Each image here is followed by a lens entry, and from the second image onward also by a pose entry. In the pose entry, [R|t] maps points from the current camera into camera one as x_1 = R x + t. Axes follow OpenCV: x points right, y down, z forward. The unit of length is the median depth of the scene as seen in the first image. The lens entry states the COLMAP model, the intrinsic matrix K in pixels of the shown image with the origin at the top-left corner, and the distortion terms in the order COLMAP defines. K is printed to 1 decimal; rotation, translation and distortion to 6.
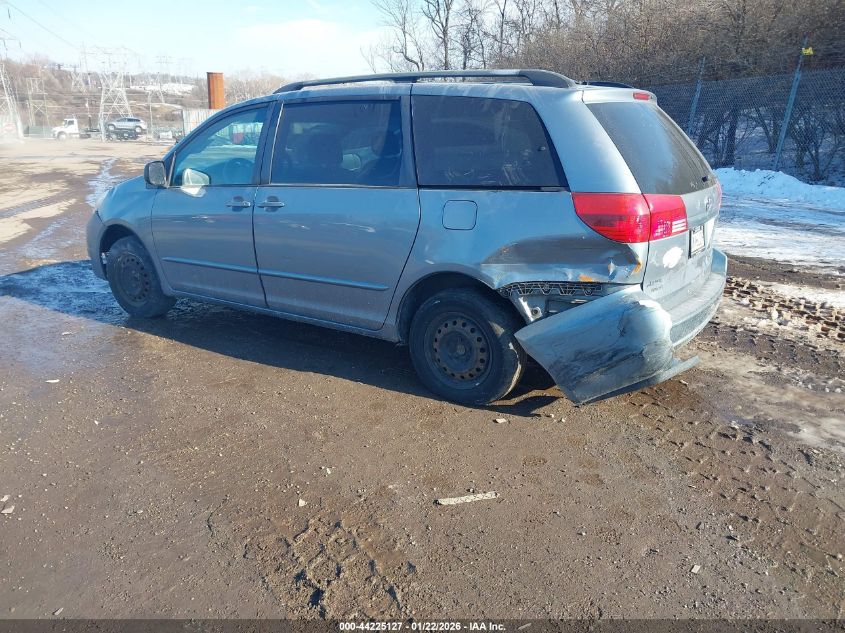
lens RADIAL K [[681.7, 0, 423.4], [0, 681.7, 314.2], [0, 0, 1]] dist [0.072578, -0.103768]
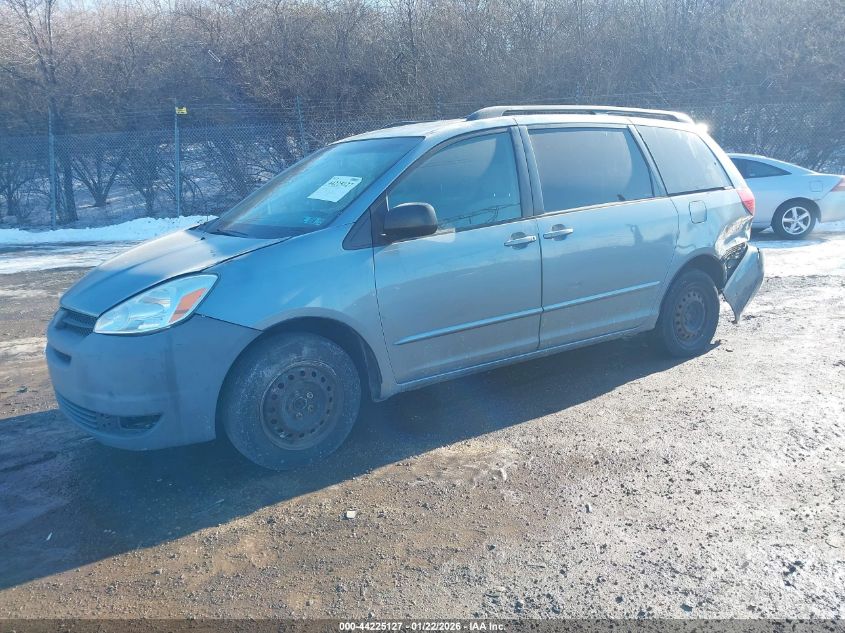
lens RADIAL K [[681.7, 0, 423.4], [0, 681.7, 314.2], [0, 0, 1]] dist [0.072578, -0.103768]
pose [[0.384743, -0.208222, 0.899231, -1.180401], [0.285646, 0.953258, 0.098517, -0.202042], [-0.877713, 0.218958, 0.426237, 0.791754]]
